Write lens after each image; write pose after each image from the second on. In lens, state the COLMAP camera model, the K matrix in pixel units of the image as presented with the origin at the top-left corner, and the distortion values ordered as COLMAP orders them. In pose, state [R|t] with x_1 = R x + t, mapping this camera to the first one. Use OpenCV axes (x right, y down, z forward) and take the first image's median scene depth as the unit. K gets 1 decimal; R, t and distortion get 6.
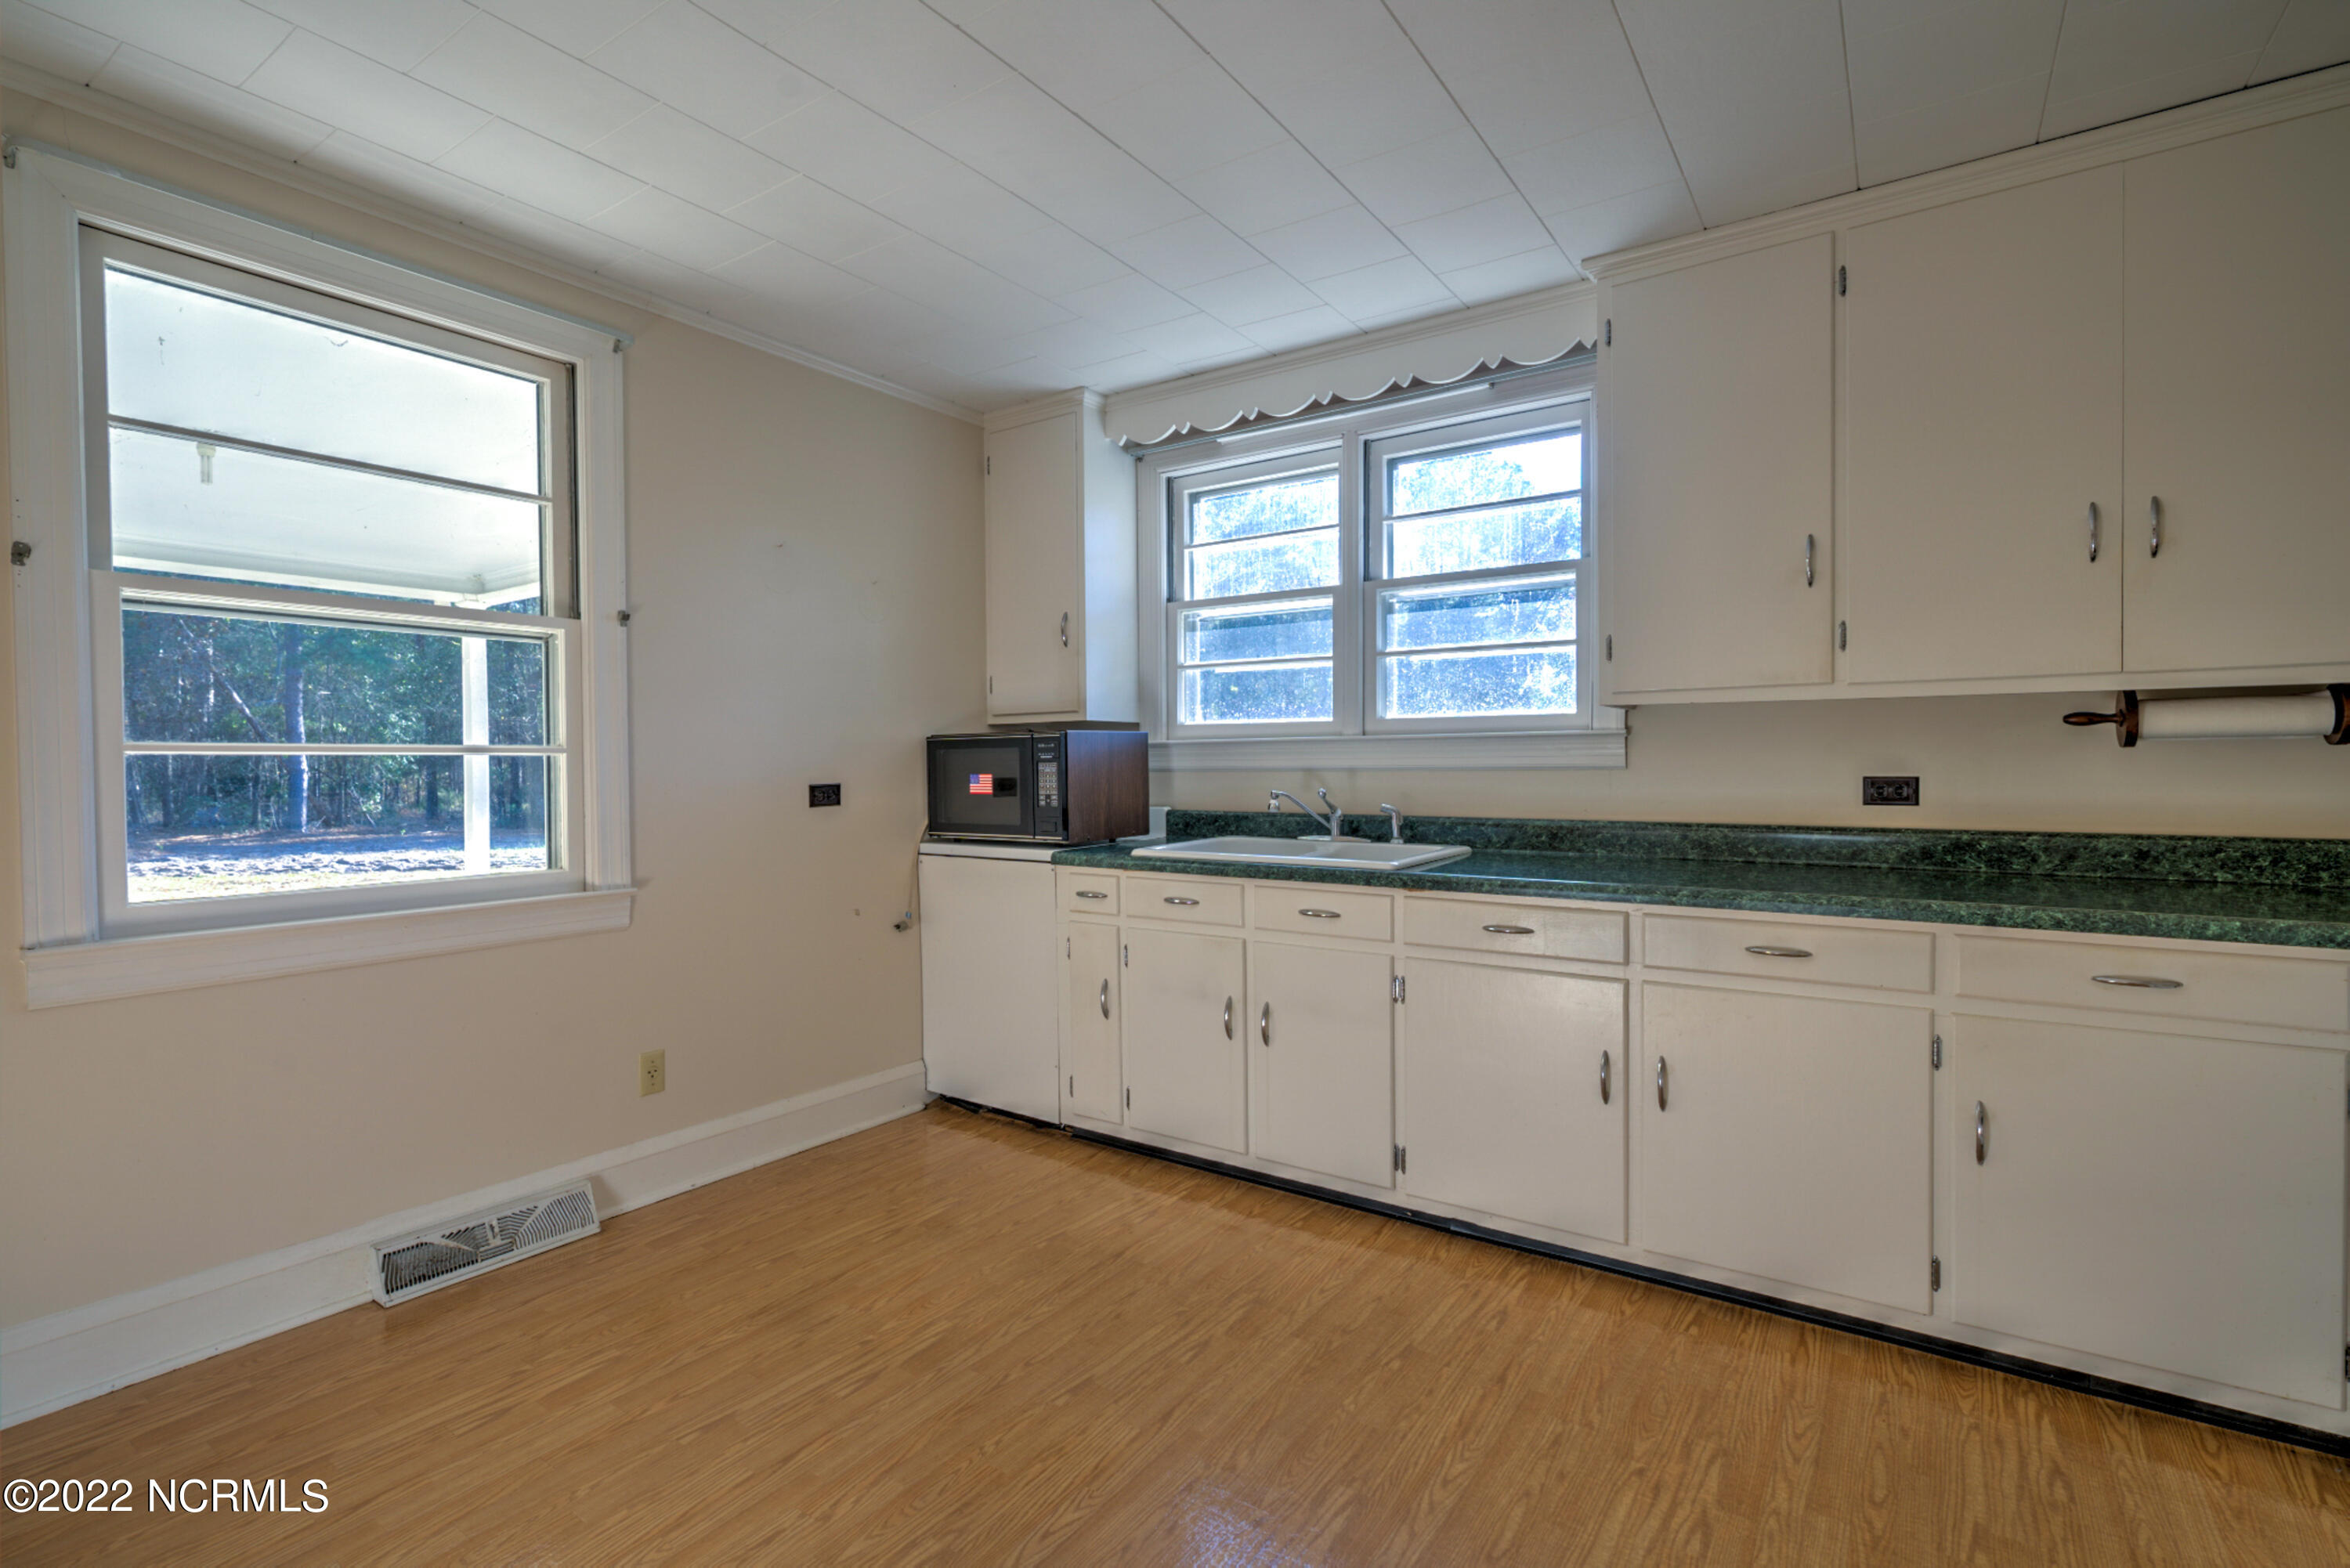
lens RADIAL K [[1075.0, 0, 1175.4], [0, 1075.0, 778.1], [0, 0, 1]] dist [0.000467, 0.001145]
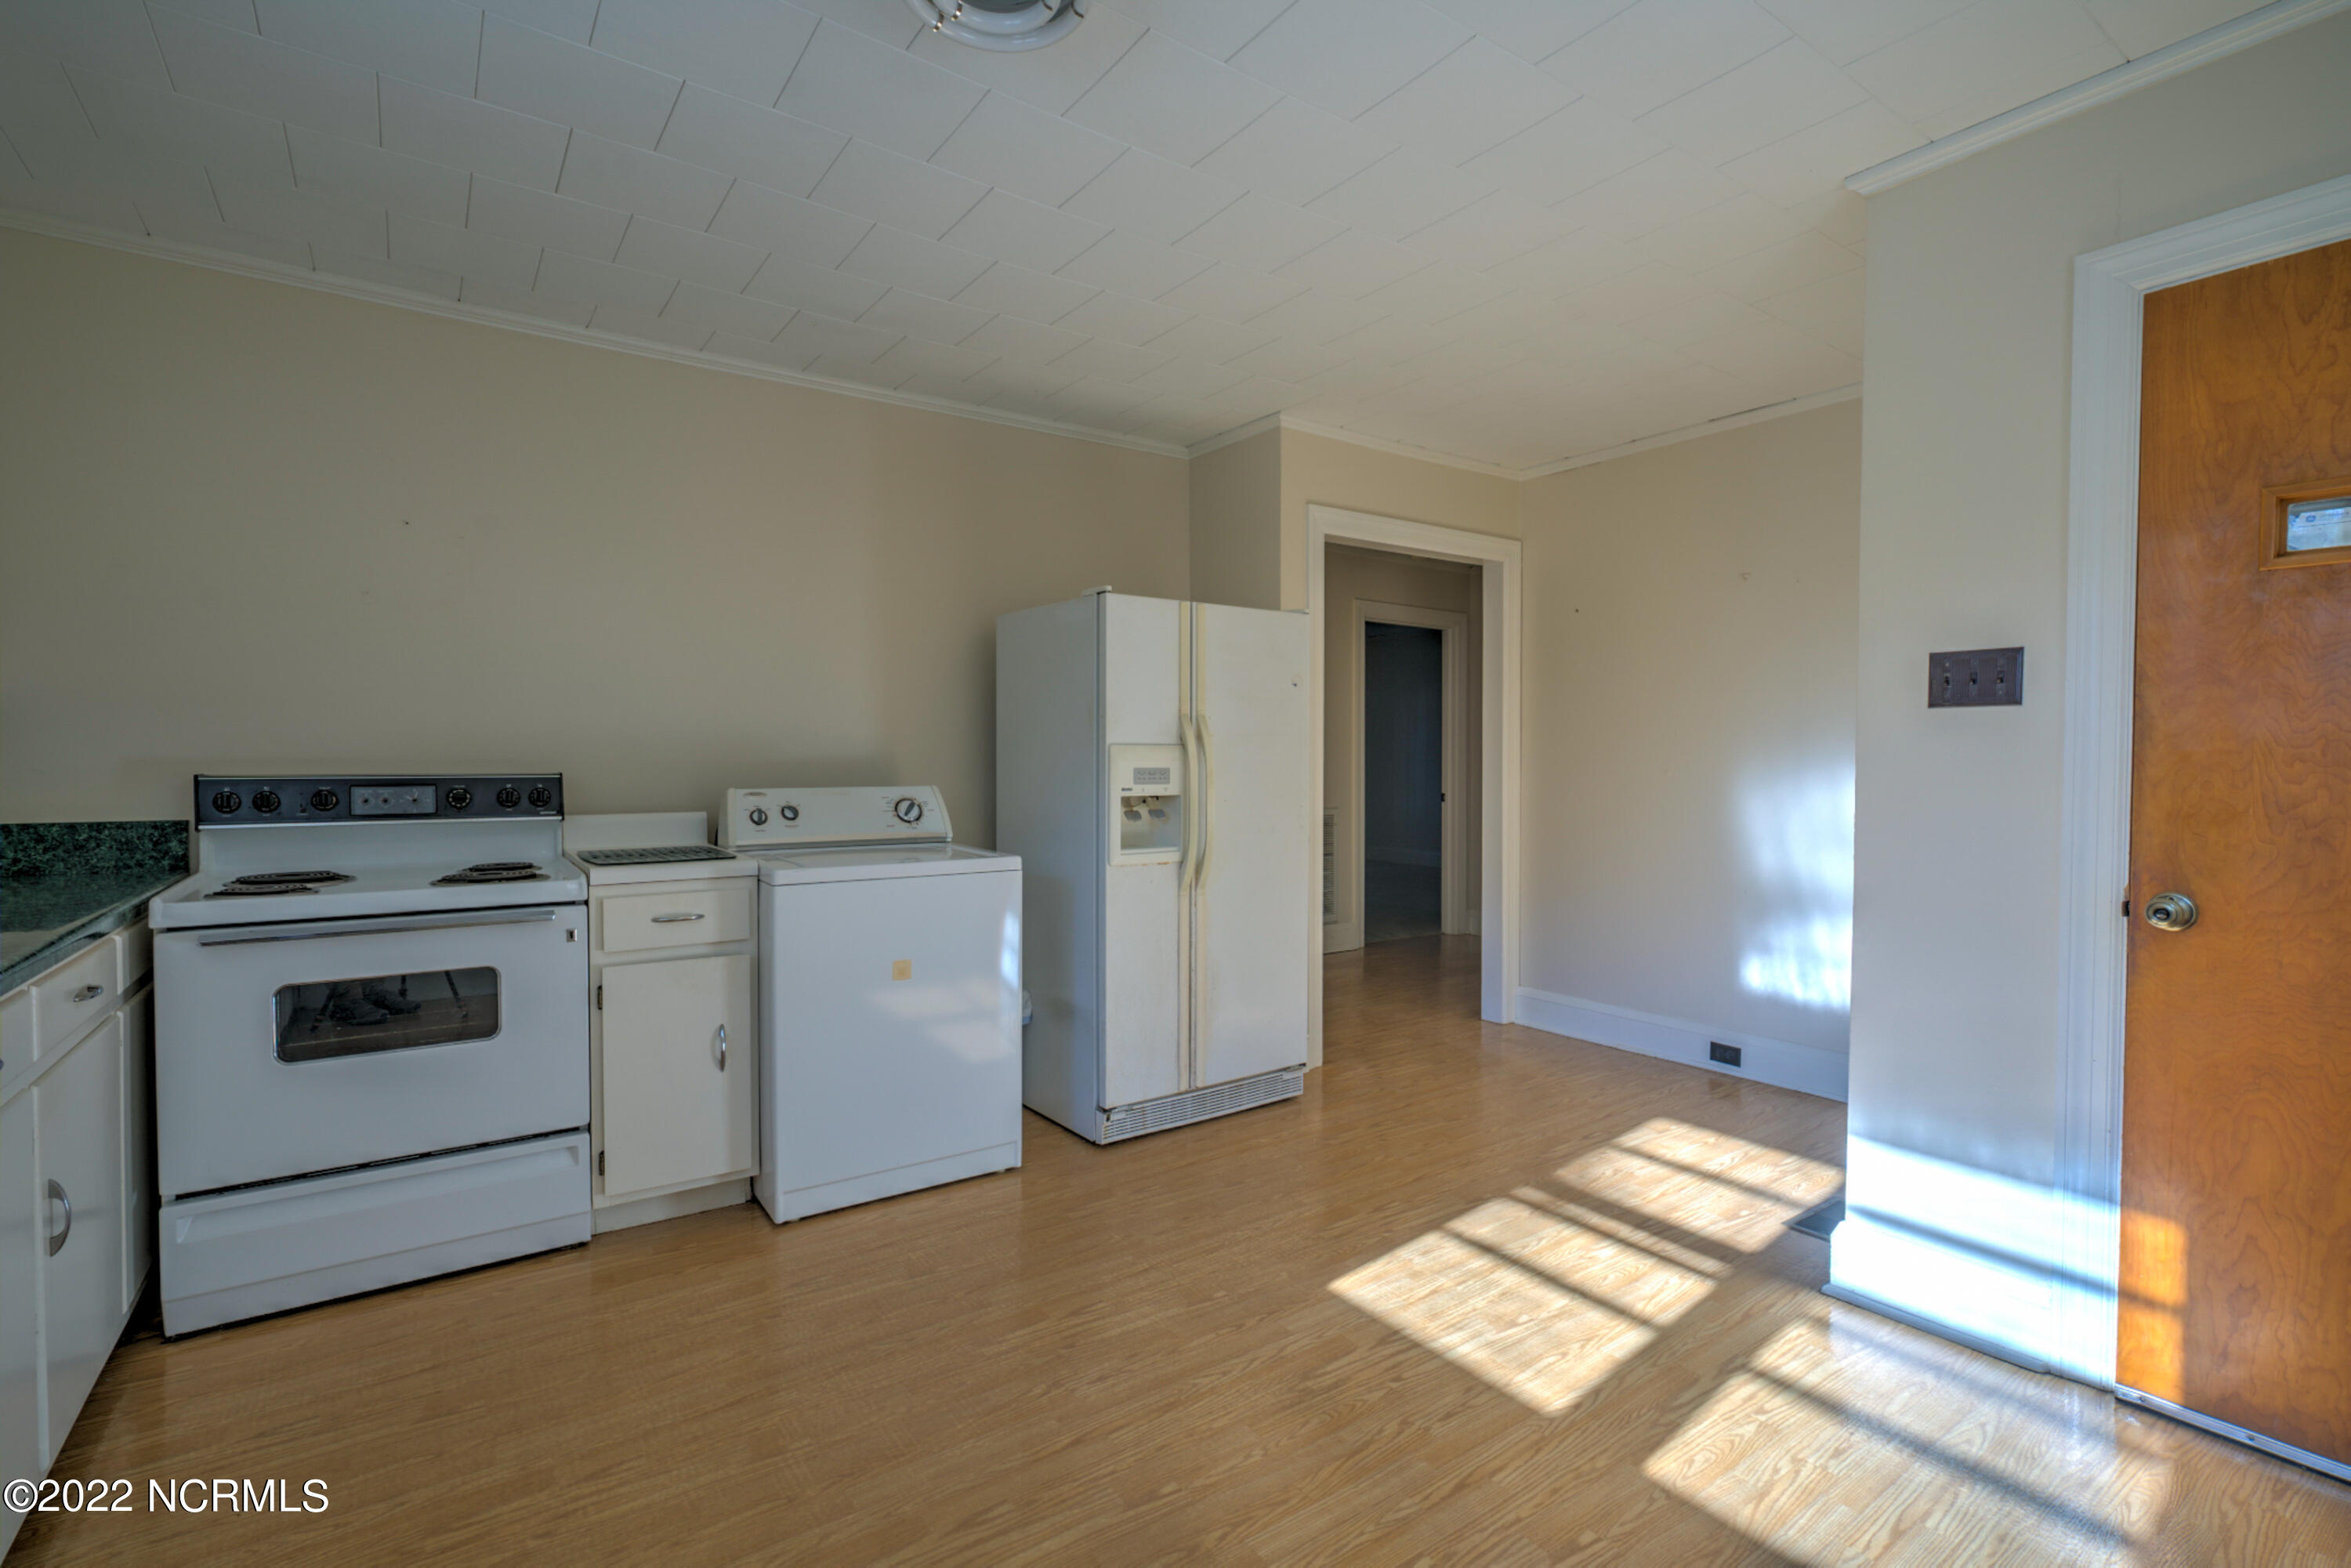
lens RADIAL K [[1075.5, 0, 1167.5], [0, 1075.5, 776.1], [0, 0, 1]] dist [0.000467, 0.001145]
pose [[-0.933029, 0.002739, 0.359792, -0.283057], [0.015553, 0.999343, 0.032725, -0.025047], [-0.359466, 0.036129, -0.932459, 1.203056]]
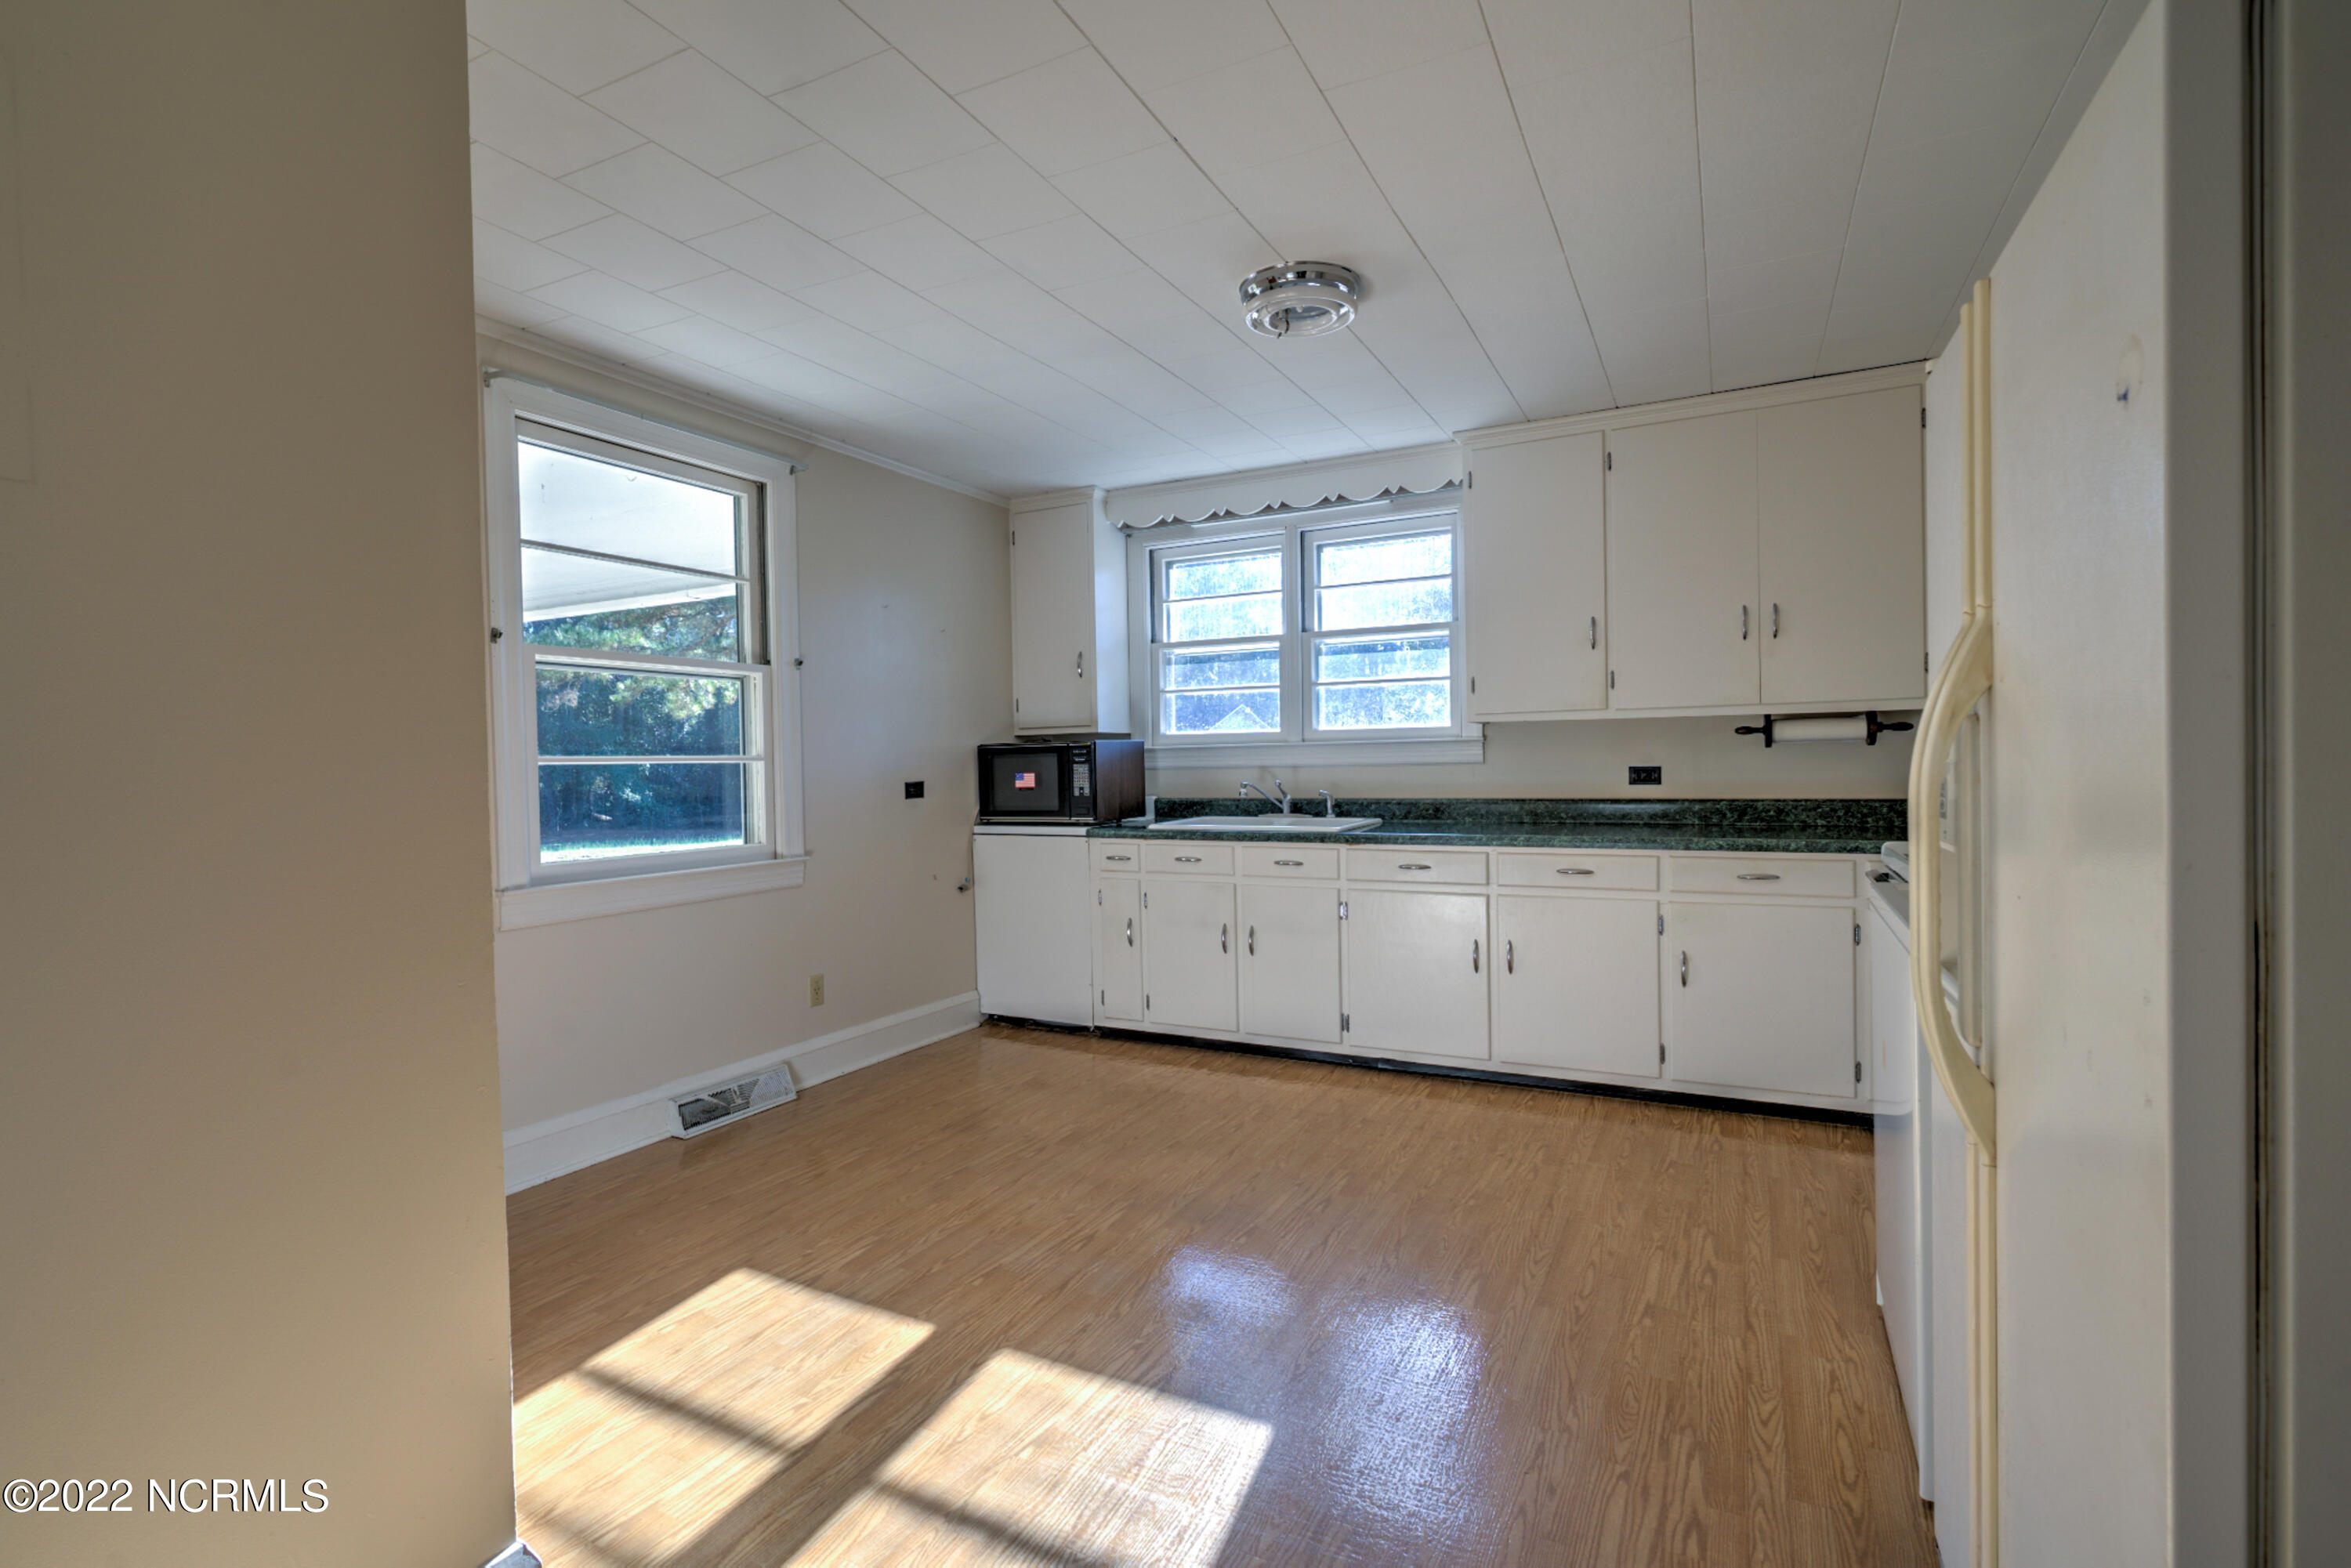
lens RADIAL K [[1075.5, 0, 1171.3], [0, 1075.5, 778.0], [0, 0, 1]] dist [0.000467, 0.001145]
pose [[0.991908, -0.012851, 0.126308, -0.226392], [0.012944, 0.999916, 0.000086, 0.006284], [-0.126299, 0.001550, 0.991991, -0.483265]]
